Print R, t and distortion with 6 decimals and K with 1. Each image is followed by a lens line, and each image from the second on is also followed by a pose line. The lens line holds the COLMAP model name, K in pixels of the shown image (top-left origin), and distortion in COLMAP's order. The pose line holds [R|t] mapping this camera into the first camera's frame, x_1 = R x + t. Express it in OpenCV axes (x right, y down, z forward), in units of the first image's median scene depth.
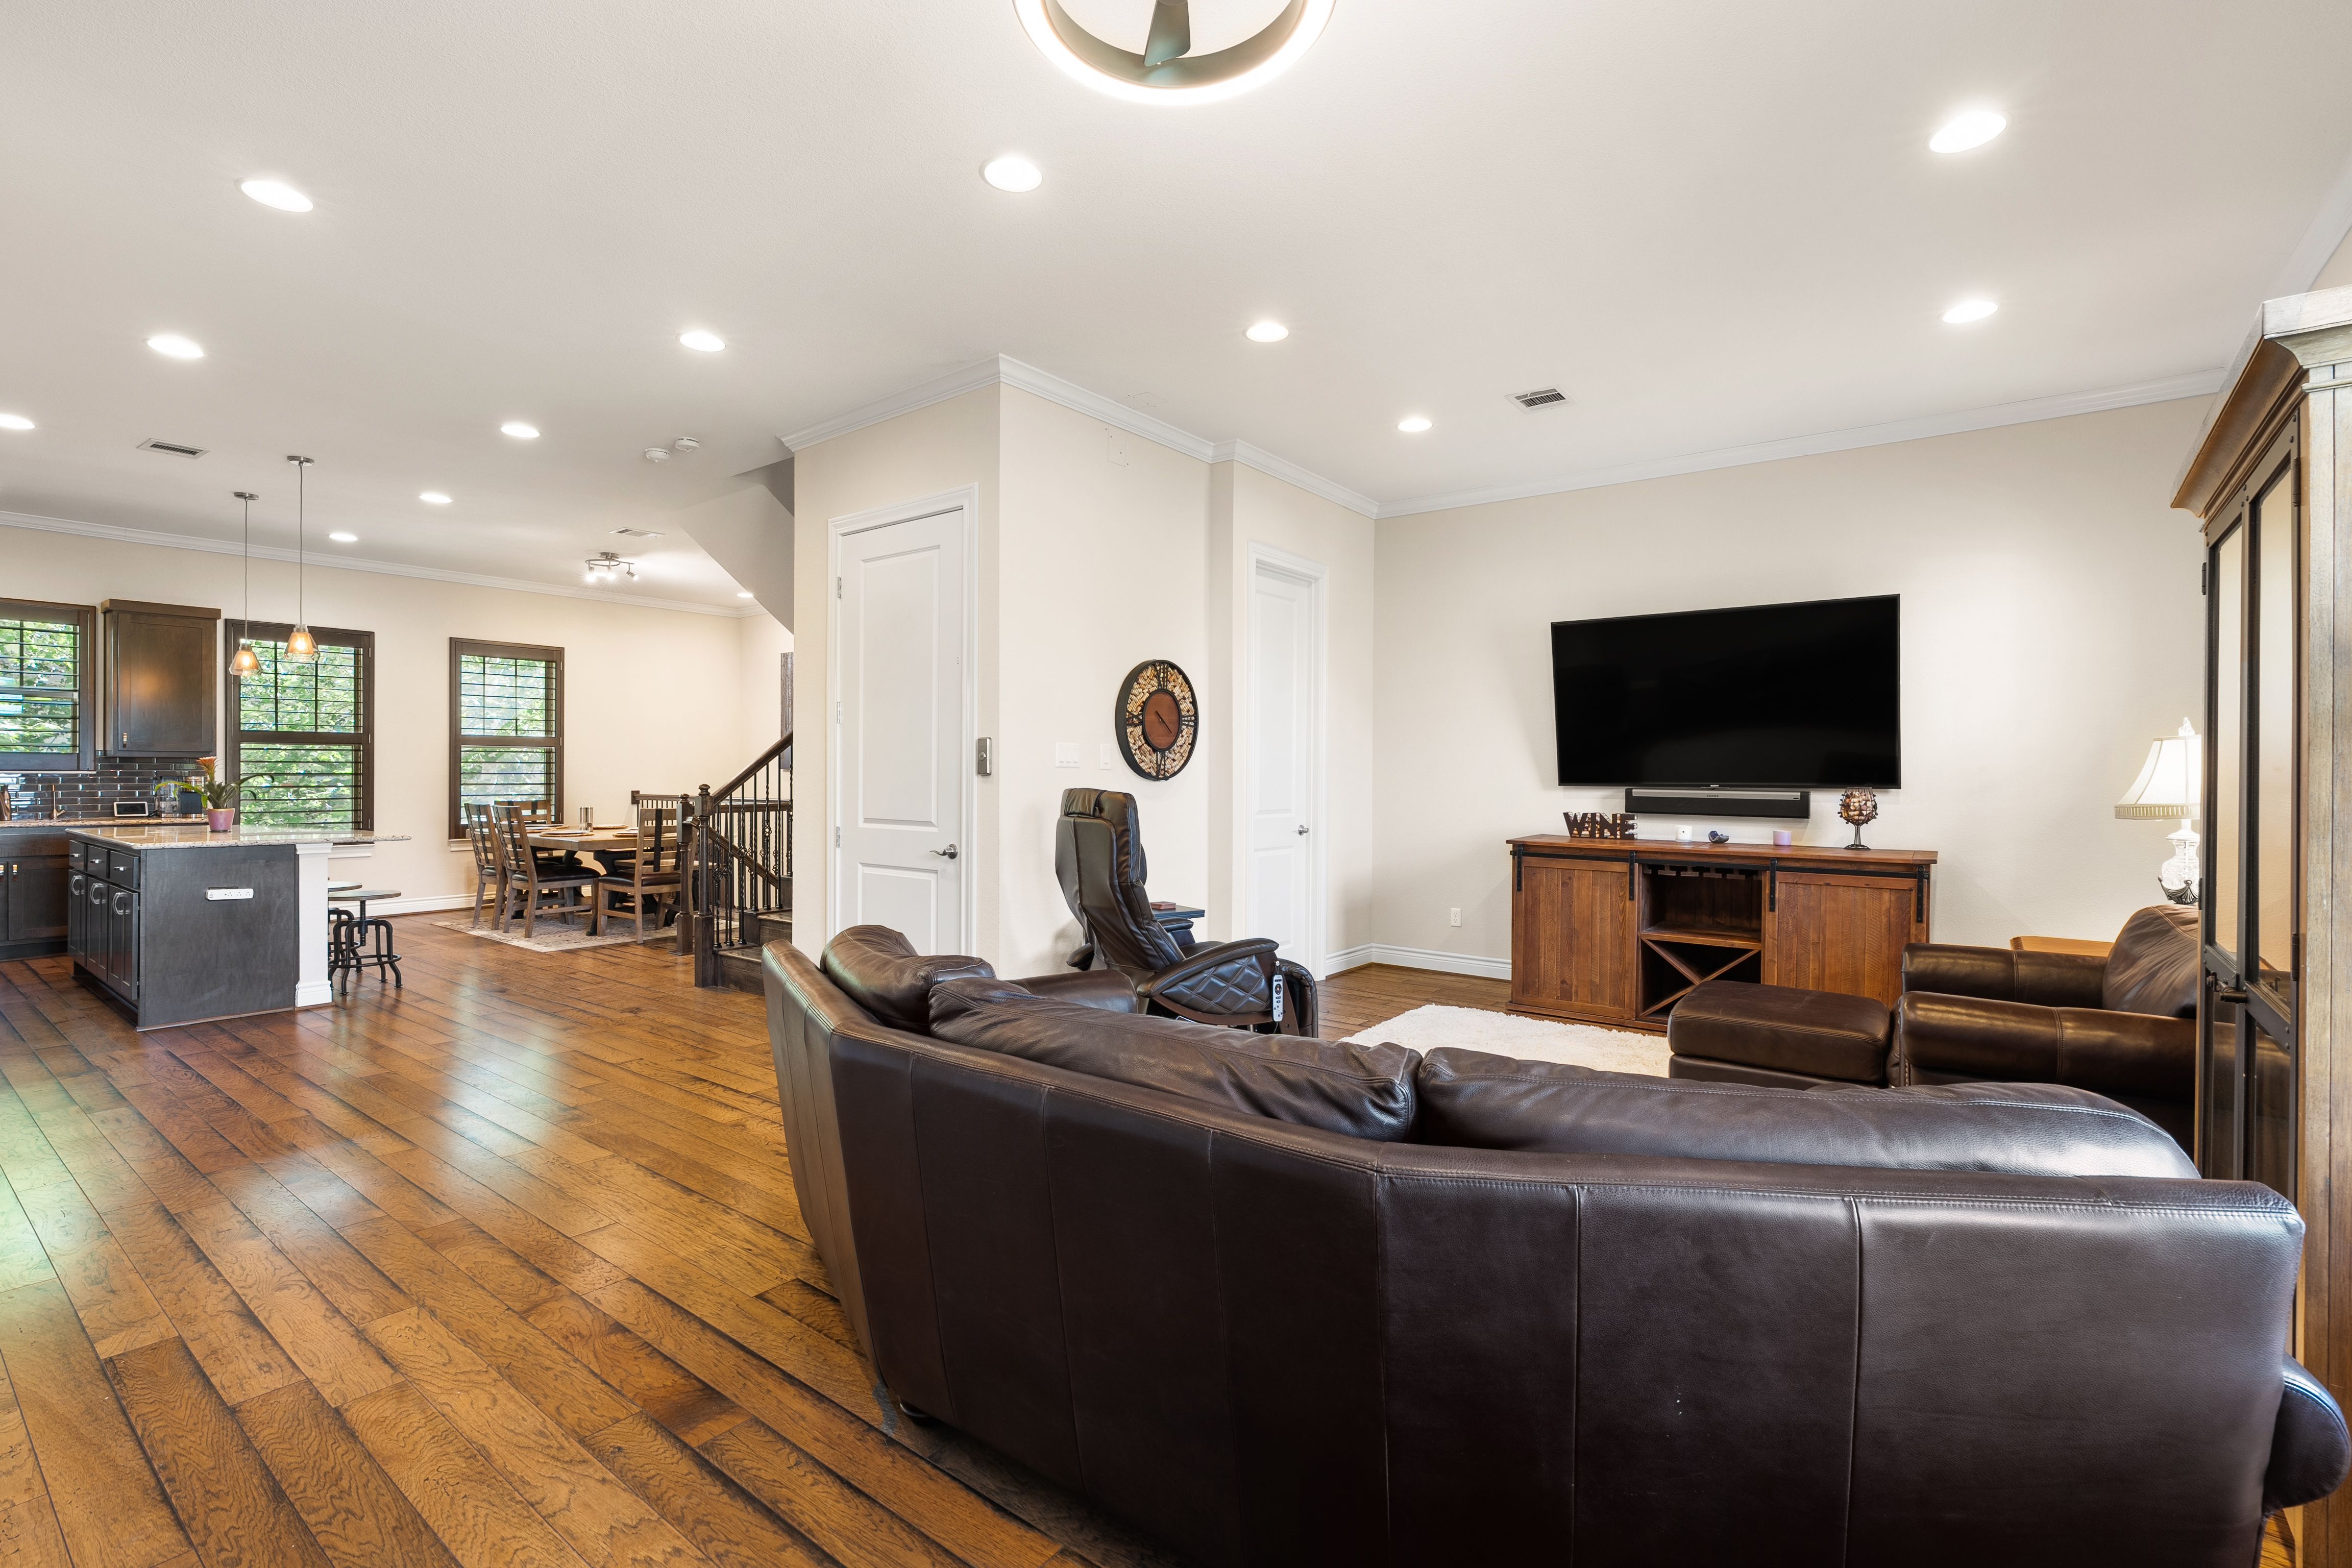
lens RADIAL K [[1050.0, 0, 1176.3], [0, 1050.0, 777.4], [0, 0, 1]] dist [-0.001258, 0.001172]
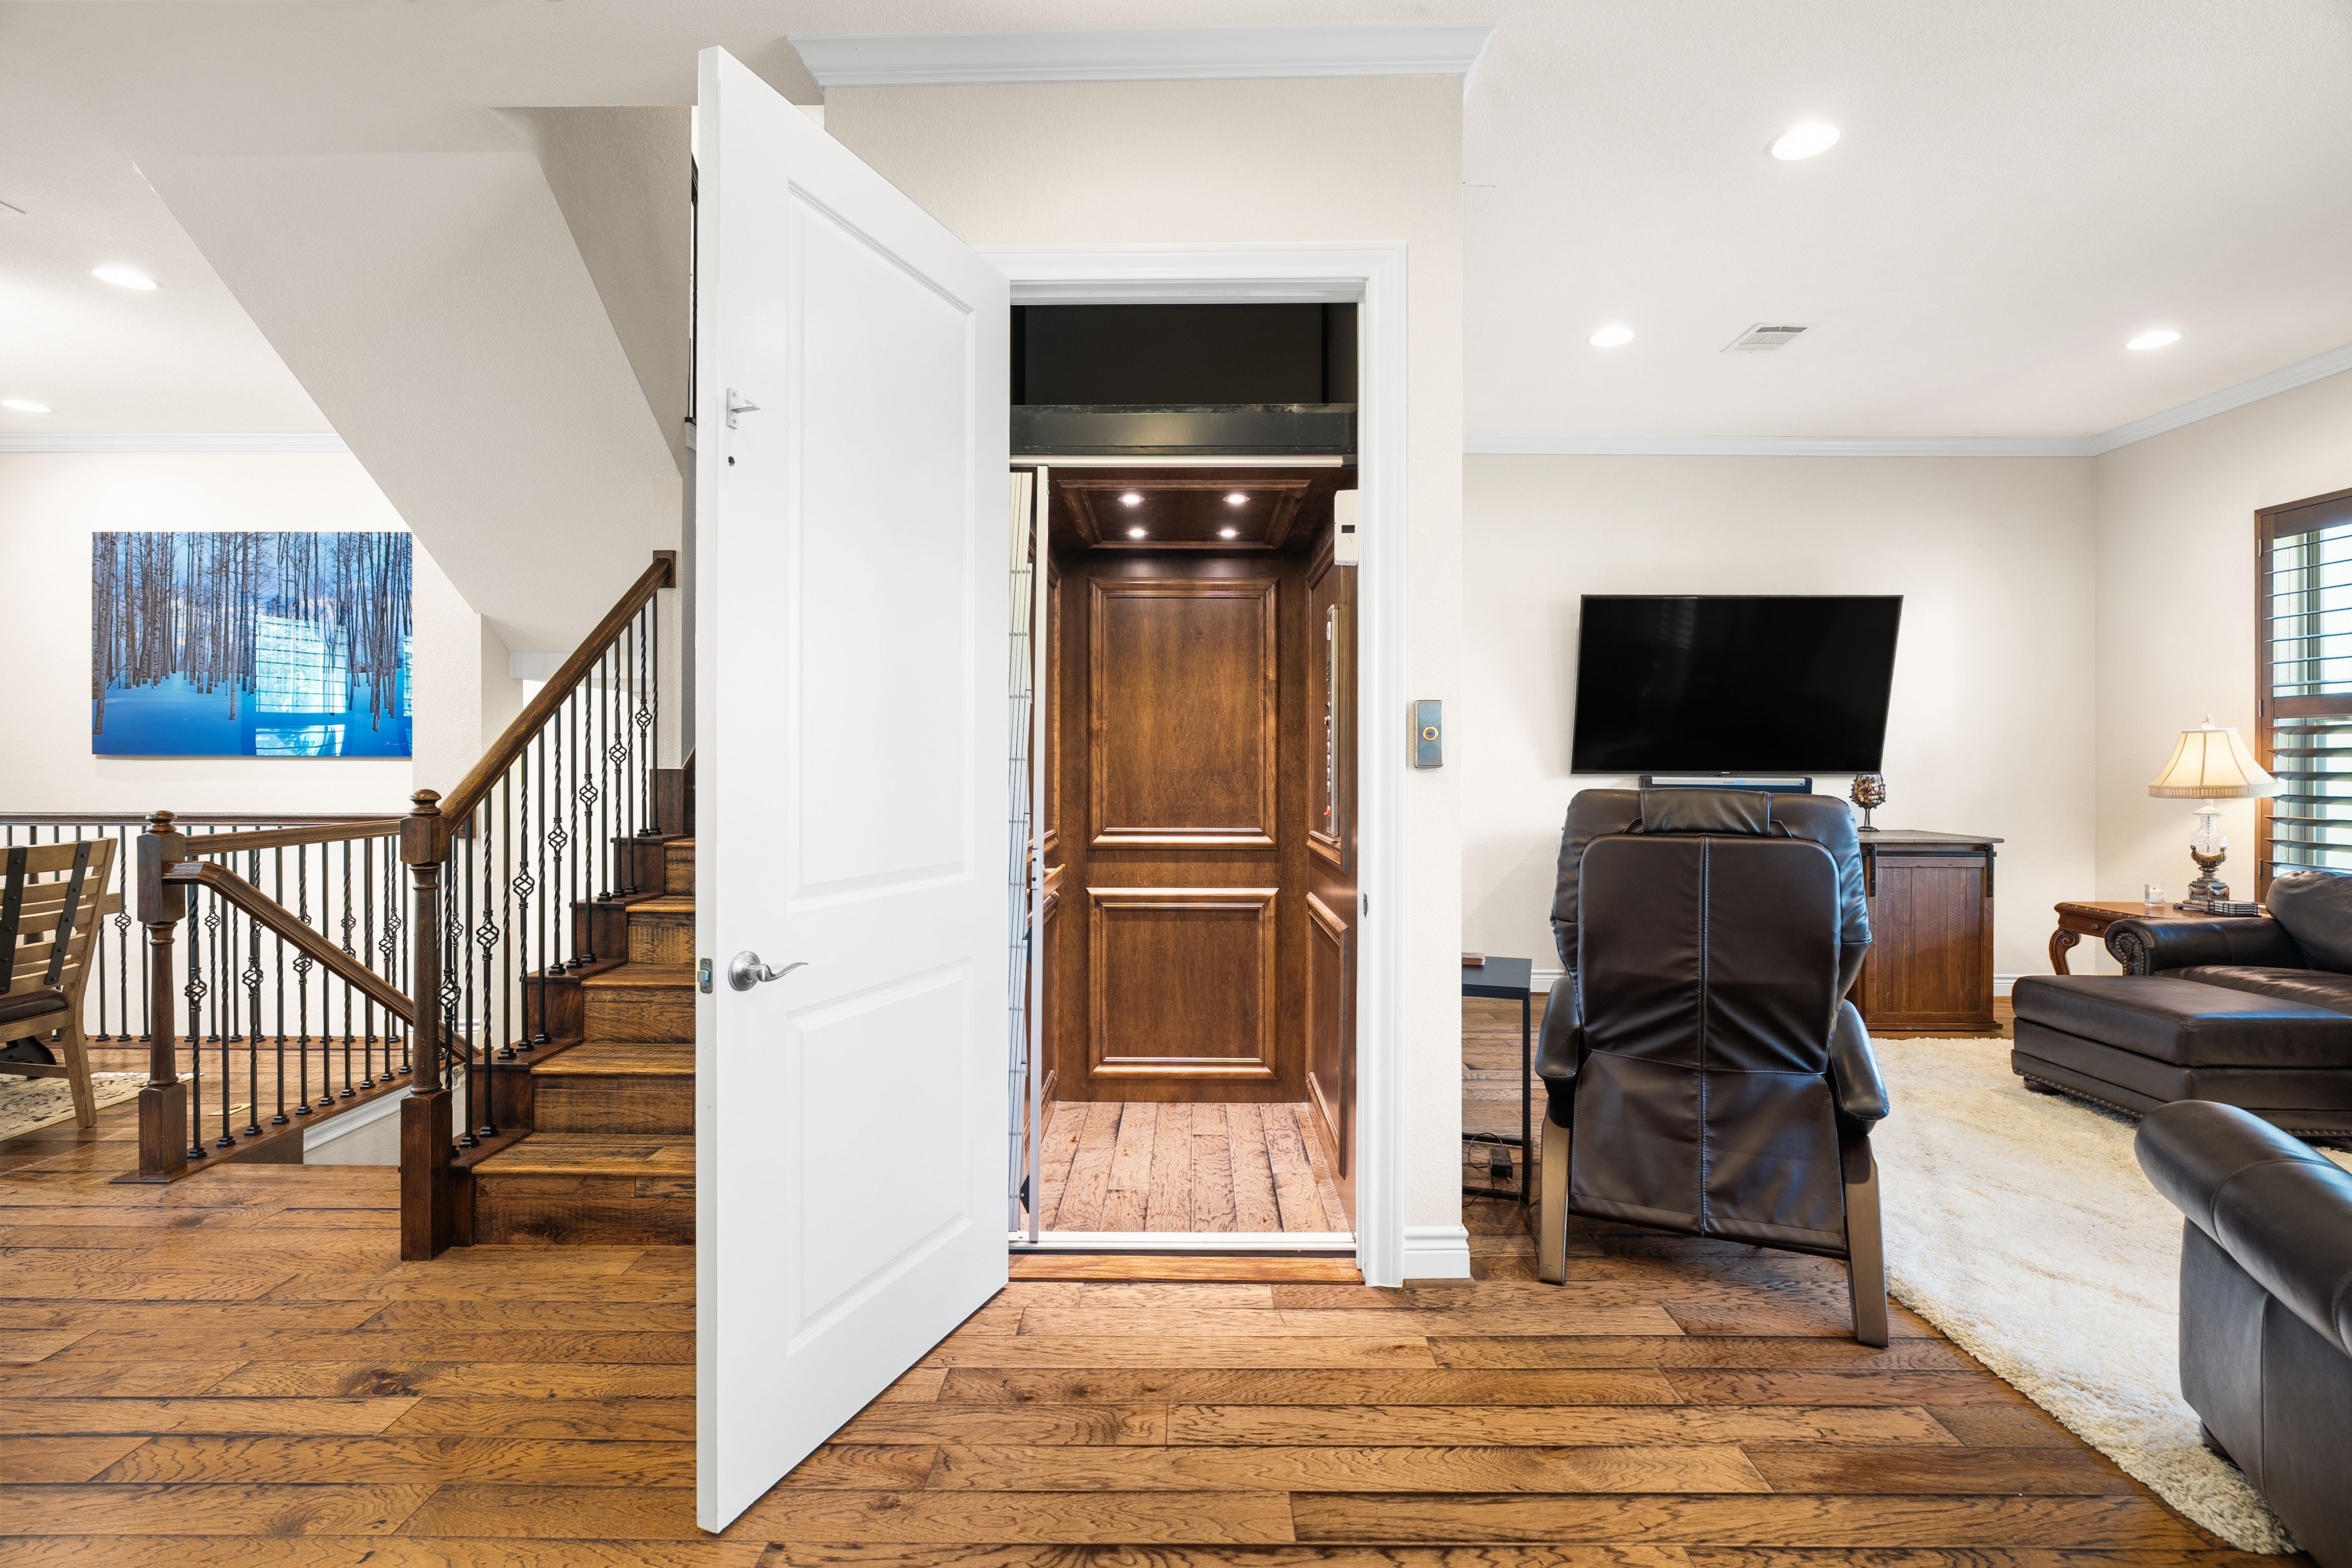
lens RADIAL K [[1054.4, 0, 1178.5], [0, 1054.4, 761.9], [0, 0, 1]] dist [-0.003271, 0.000808]
pose [[0.800671, -0.003125, 0.599096, -0.528577], [0.003392, 0.999994, 0.000682, -0.004914], [-0.599094, 0.001486, 0.800677, 0.532304]]
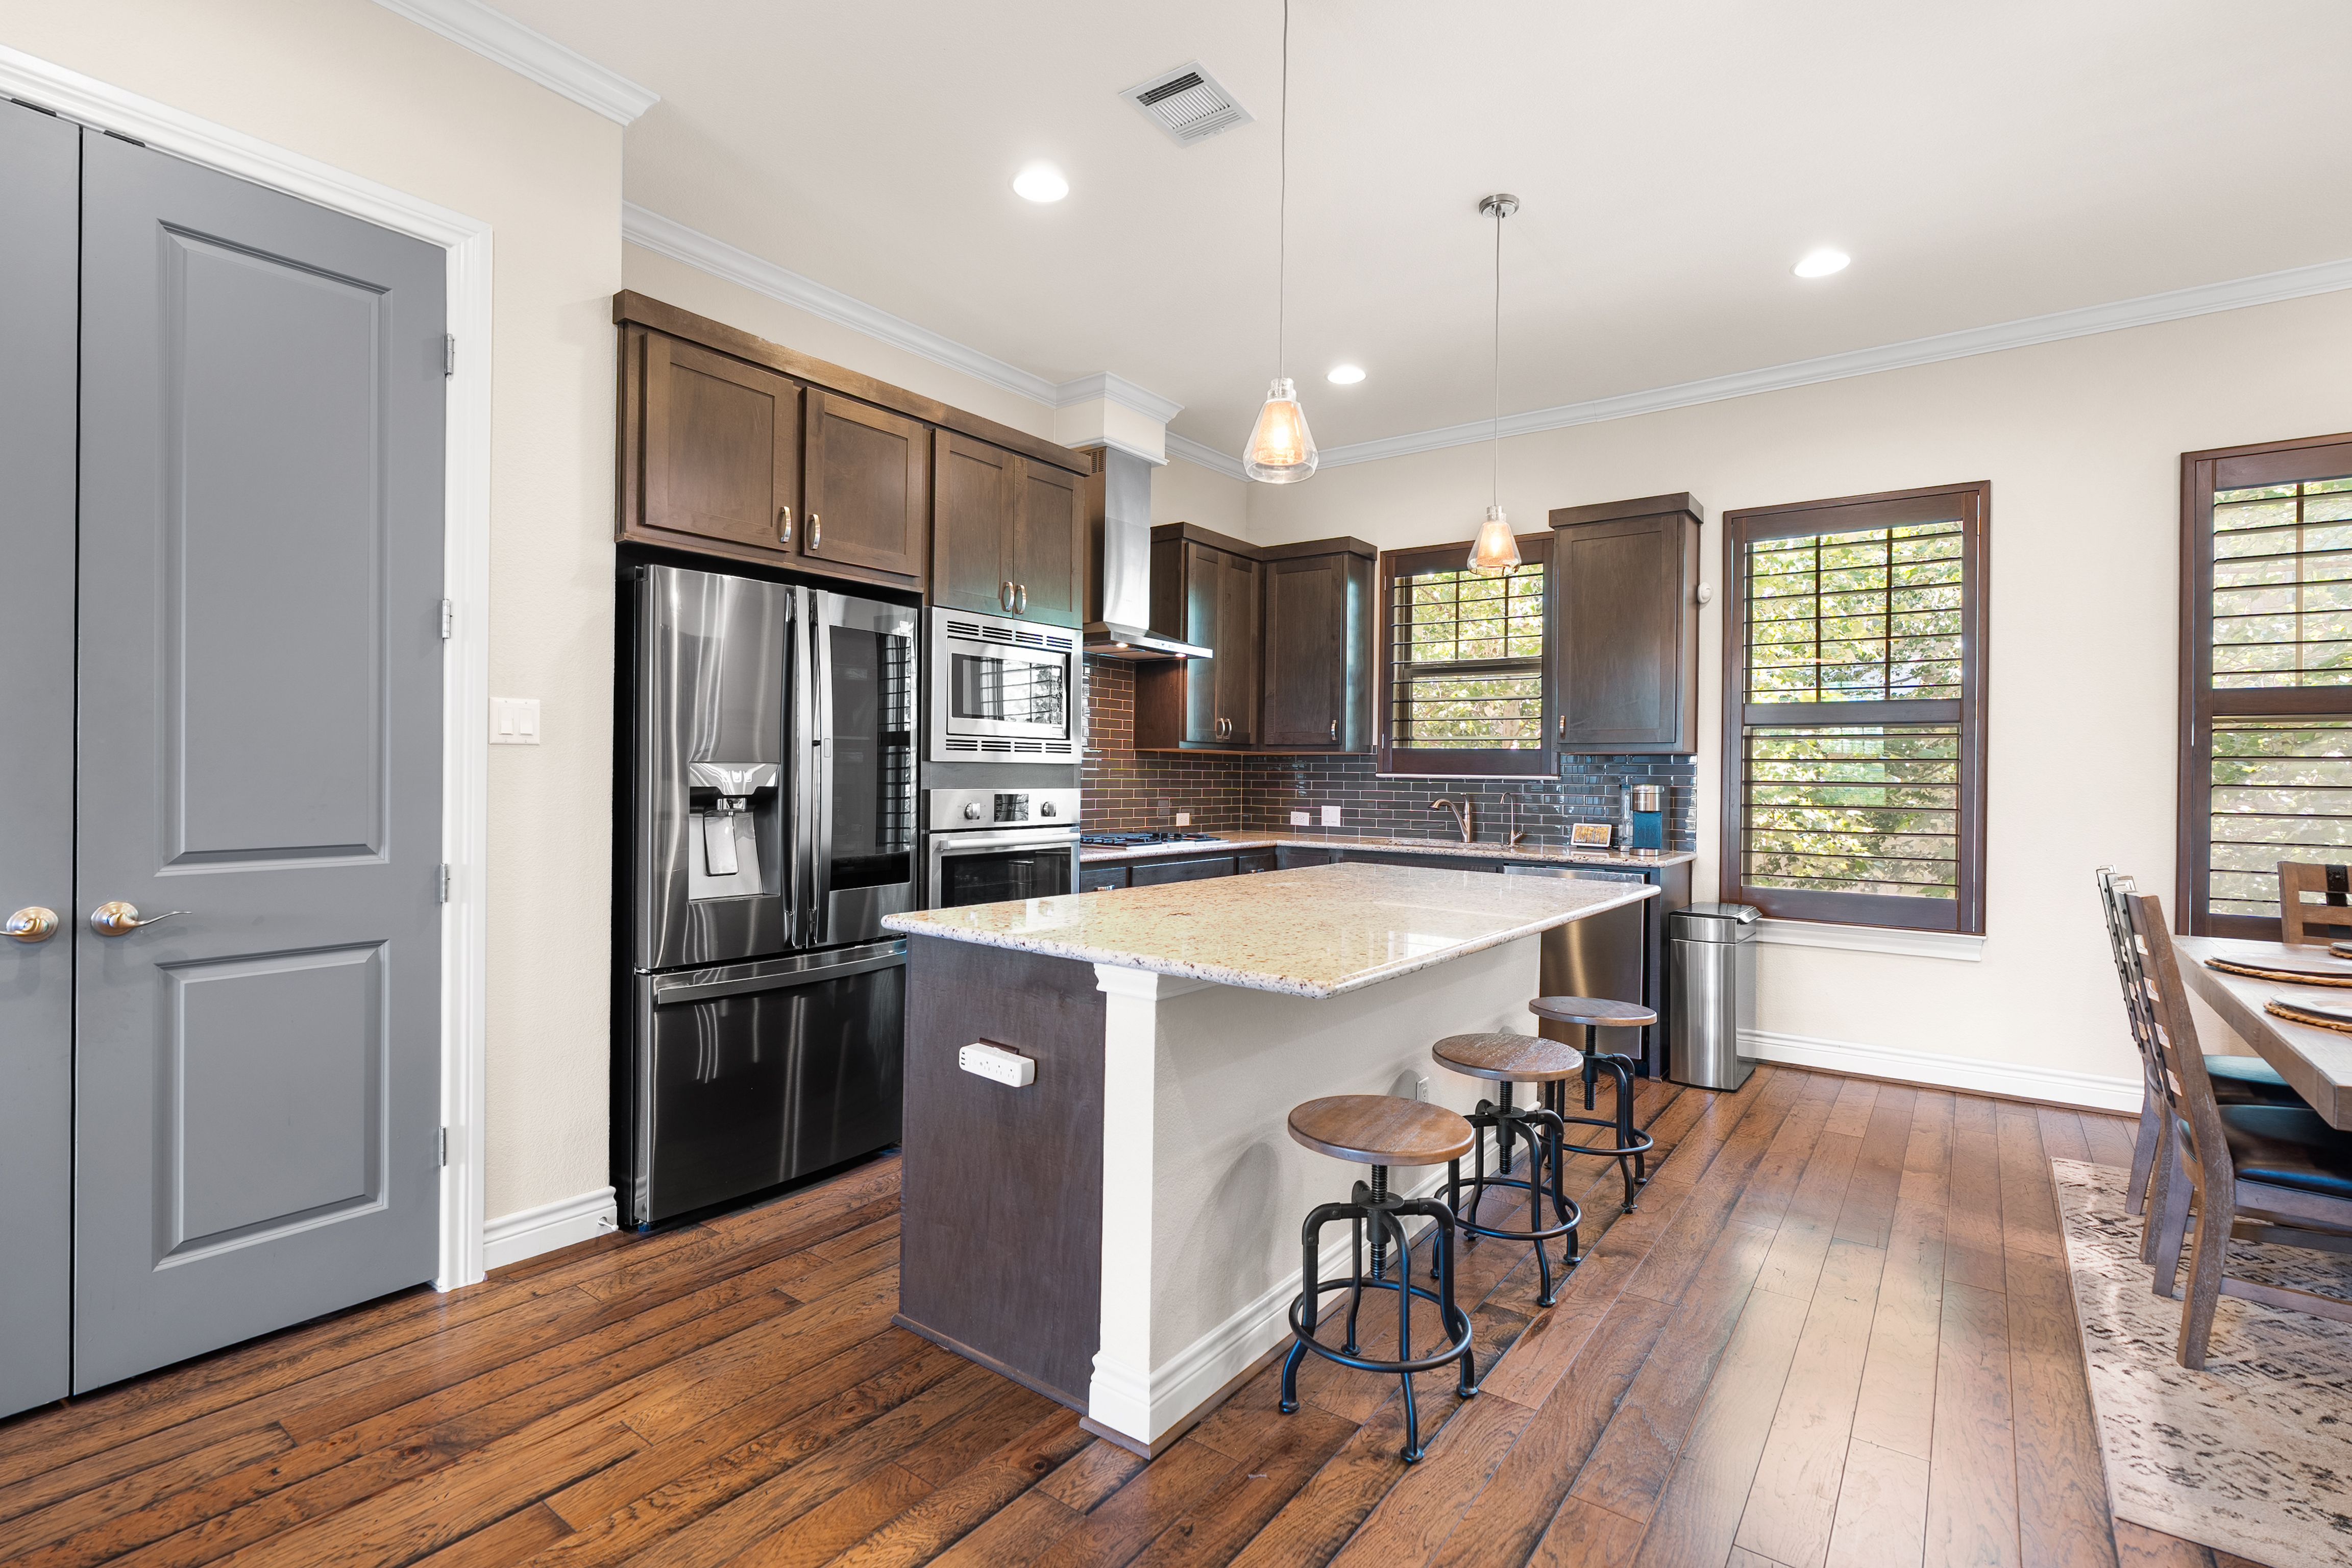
lens RADIAL K [[1072.9, 0, 1174.7], [0, 1072.9, 778.9], [0, 0, 1]] dist [-0.002480, 0.000208]
pose [[0.010674, 0.000336, -0.999943, -0.486369], [-0.016938, 0.999857, 0.000155, 0.000628], [0.999800, 0.016936, 0.010678, 1.054406]]
